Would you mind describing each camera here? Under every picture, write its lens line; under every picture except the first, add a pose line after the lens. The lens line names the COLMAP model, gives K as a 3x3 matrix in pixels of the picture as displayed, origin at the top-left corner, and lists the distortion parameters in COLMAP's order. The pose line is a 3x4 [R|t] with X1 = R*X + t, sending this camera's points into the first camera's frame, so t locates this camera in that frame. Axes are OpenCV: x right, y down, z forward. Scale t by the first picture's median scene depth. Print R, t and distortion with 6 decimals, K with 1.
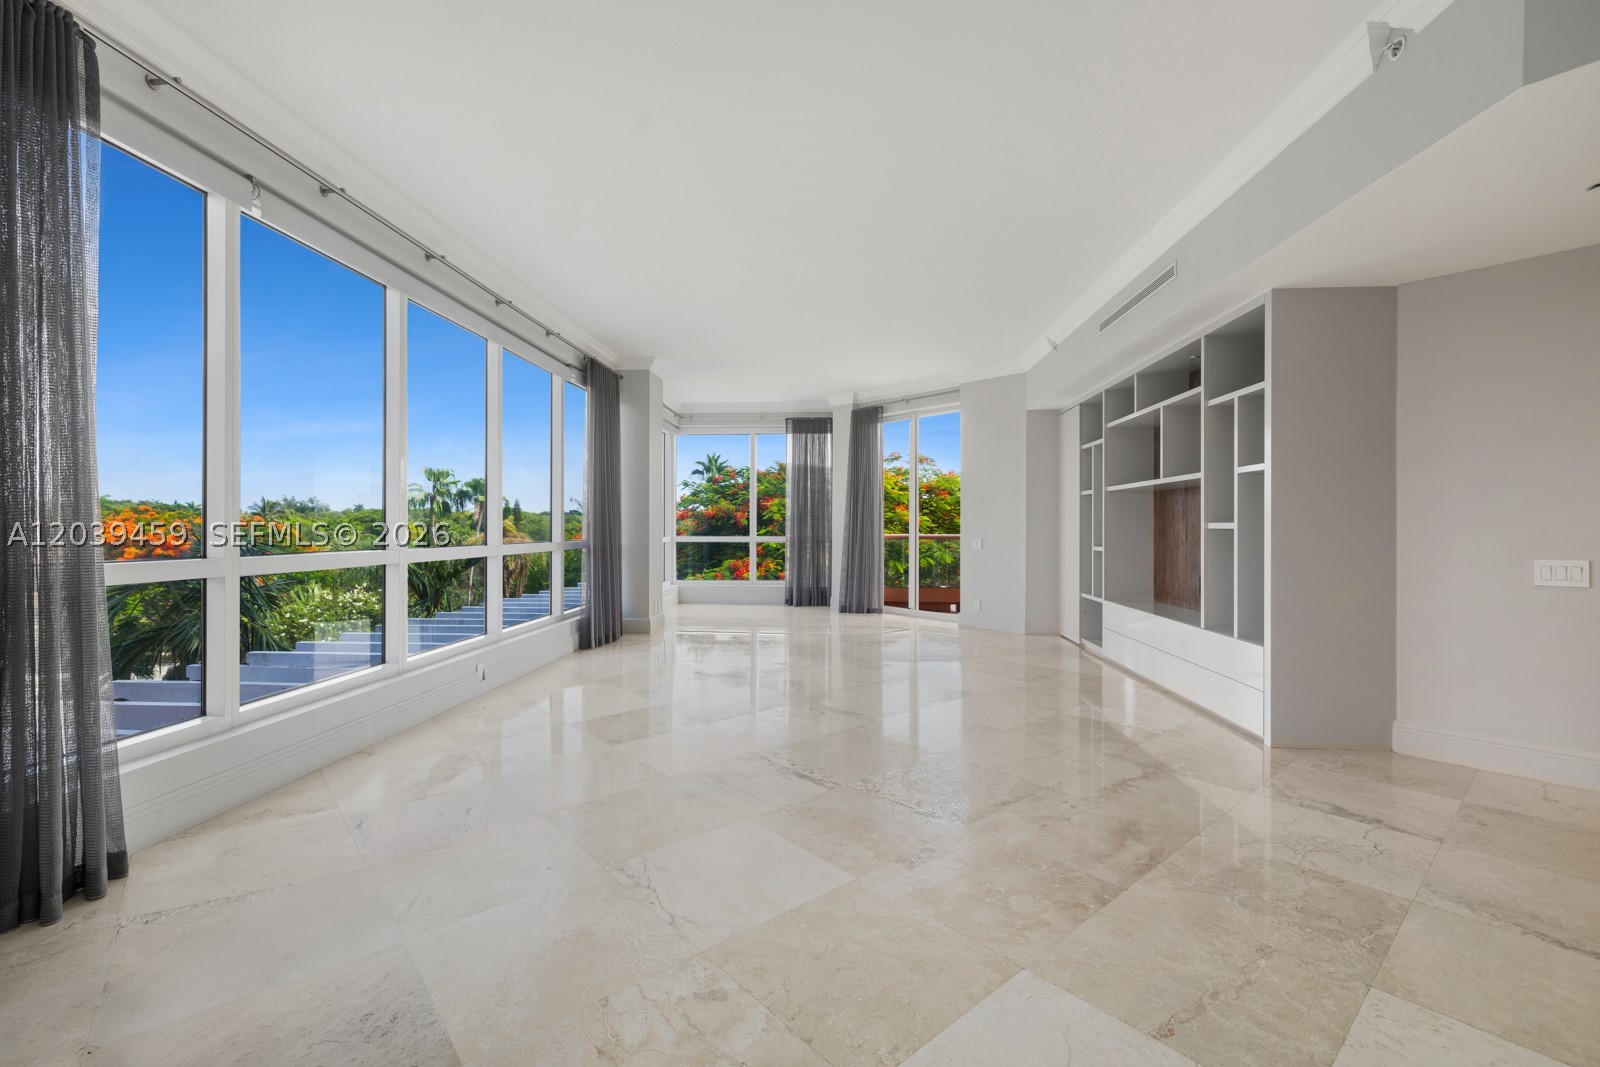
lens RADIAL K [[684.9, 0, 802.0], [0, 684.9, 527.0], [0, 0, 1]] dist [-0.000947, -0.000070]
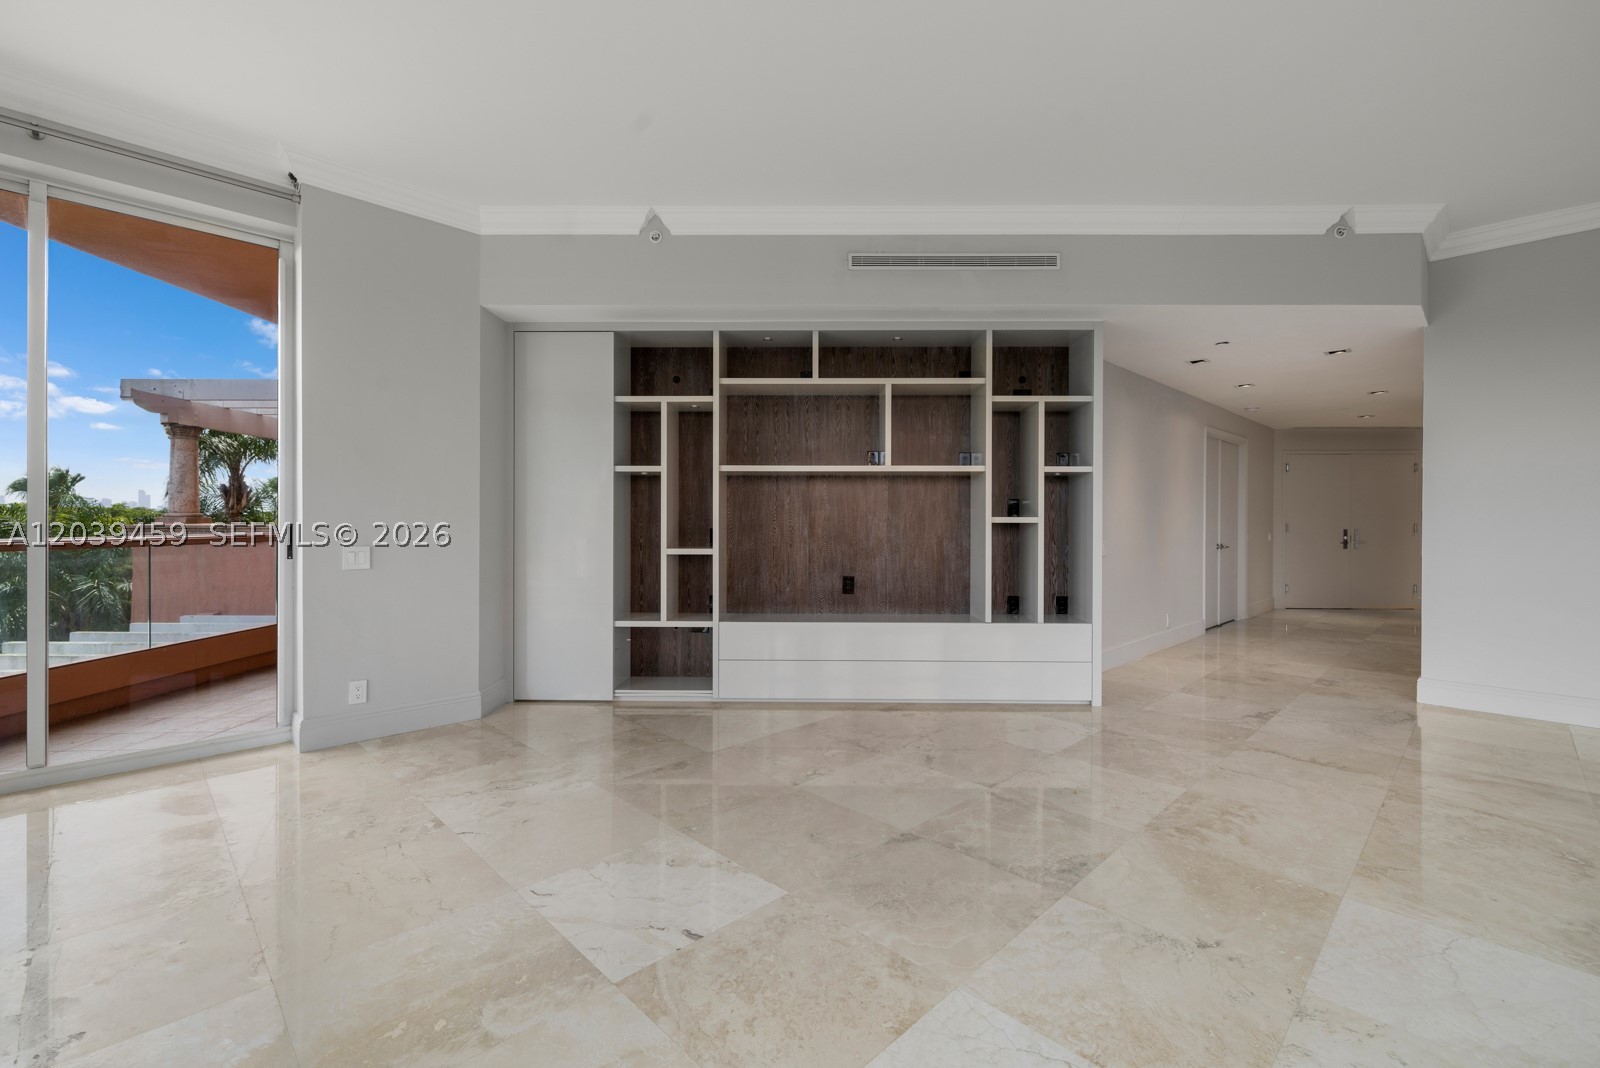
lens RADIAL K [[695.5, 0, 799.3], [0, 695.5, 522.9], [0, 0, 1]] dist [0.002682, 0.000235]
pose [[-0.059890, -0.006861, 0.998181, -0.218079], [-0.002995, 0.999973, 0.006693, -0.002257], [-0.998200, -0.002589, -0.059909, 0.711502]]
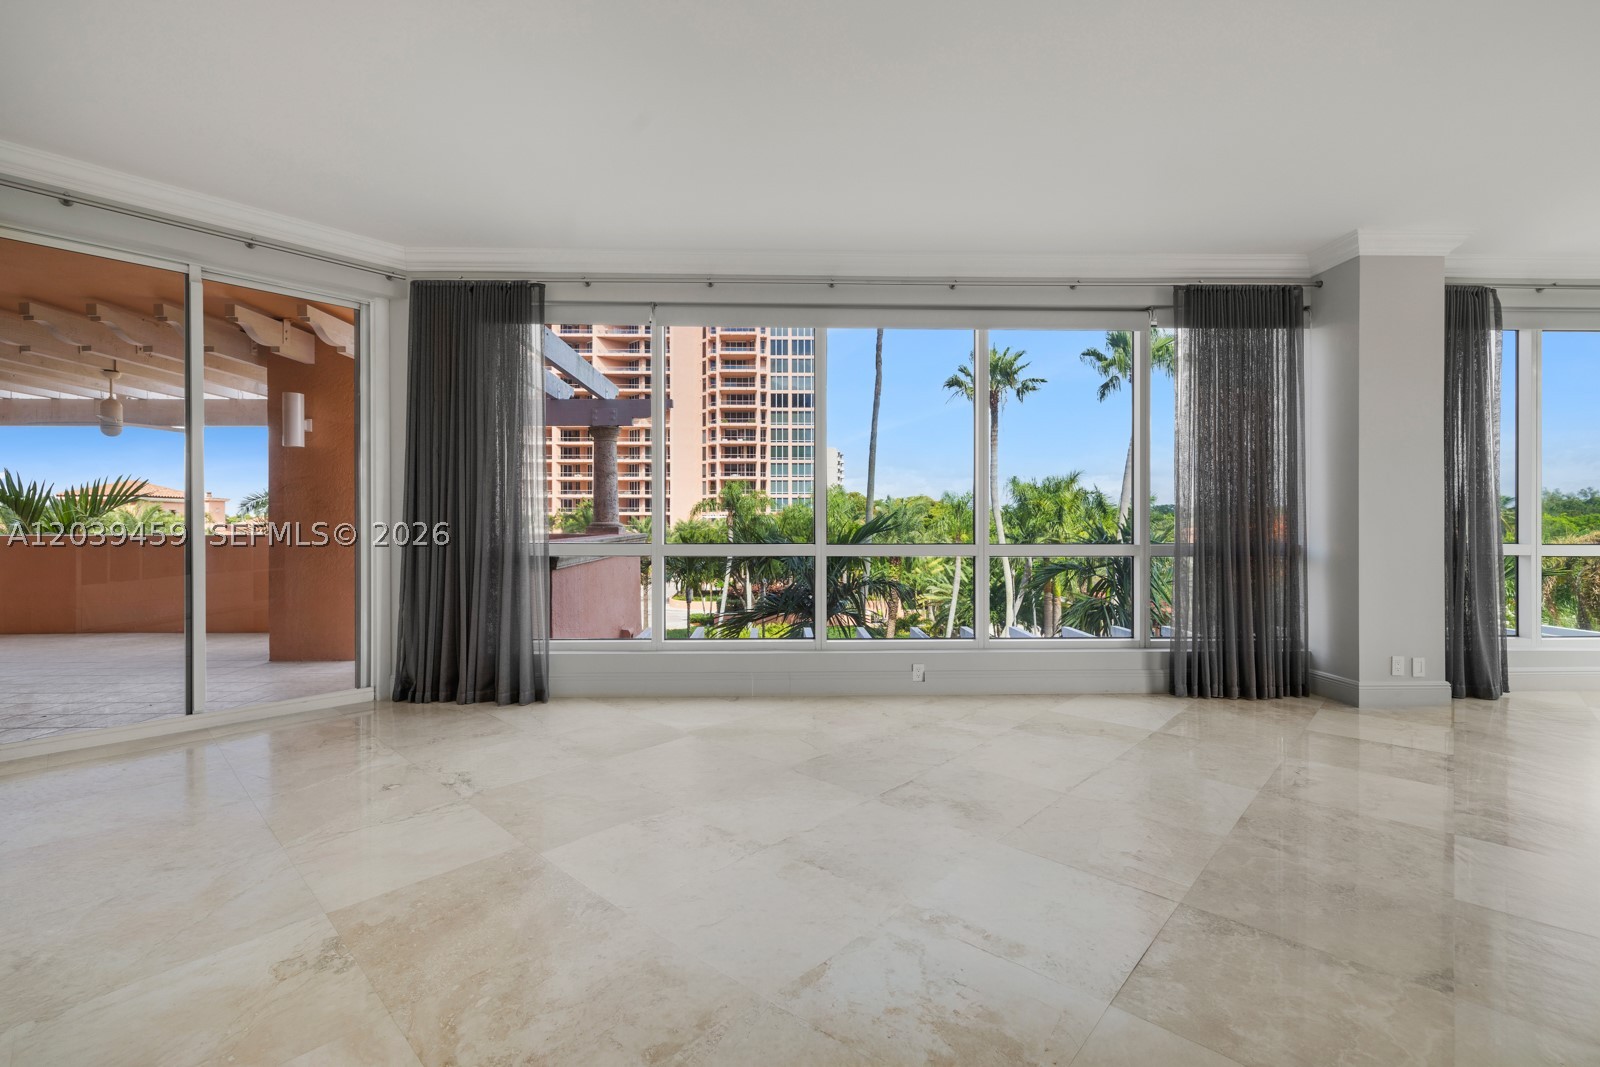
lens RADIAL K [[695.5, 0, 799.3], [0, 695.5, 522.4], [0, 0, 1]] dist [0.002682, 0.000235]
pose [[0.094735, -0.005738, -0.995486, 0.293780], [0.001106, 0.999983, -0.005659, 0.000880], [0.995502, -0.000565, 0.094740, 0.424444]]
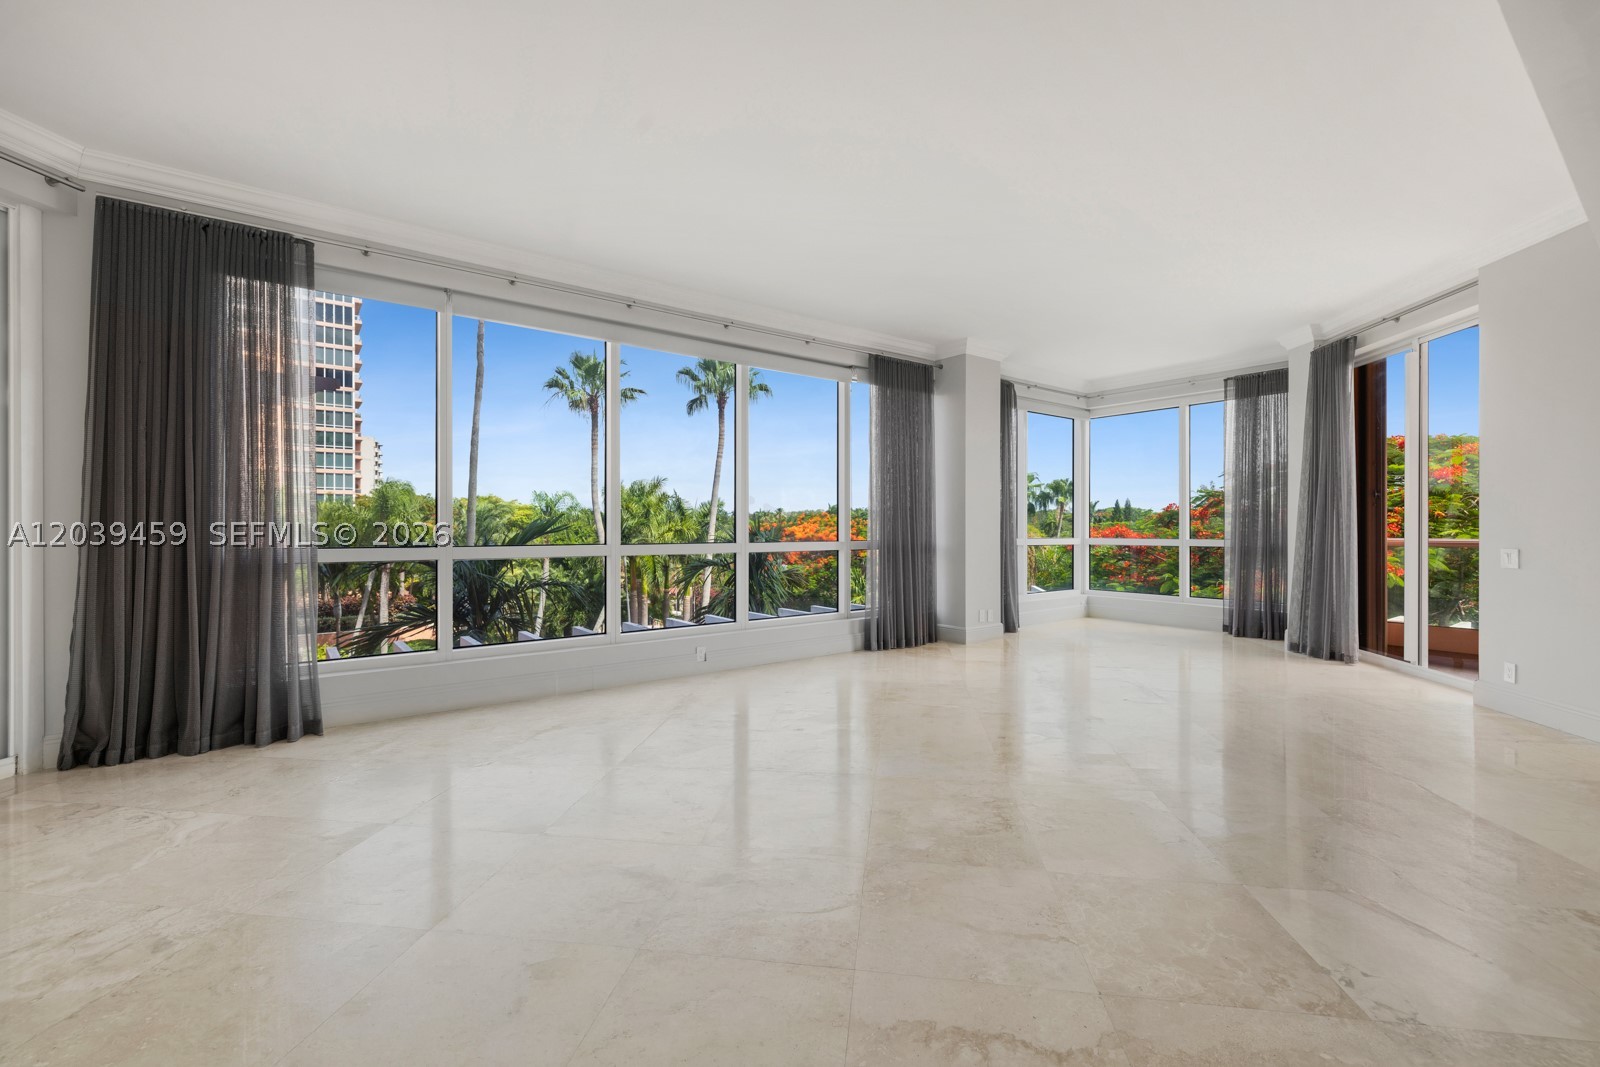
lens RADIAL K [[684.9, 0, 802.0], [0, 684.9, 527.0], [0, 0, 1]] dist [-0.000947, -0.000070]
pose [[0.657242, -0.001178, -0.753679, 0.289345], [0.000886, 0.999999, -0.000790, 0.000483], [0.753680, -0.000148, 0.657242, 0.217630]]
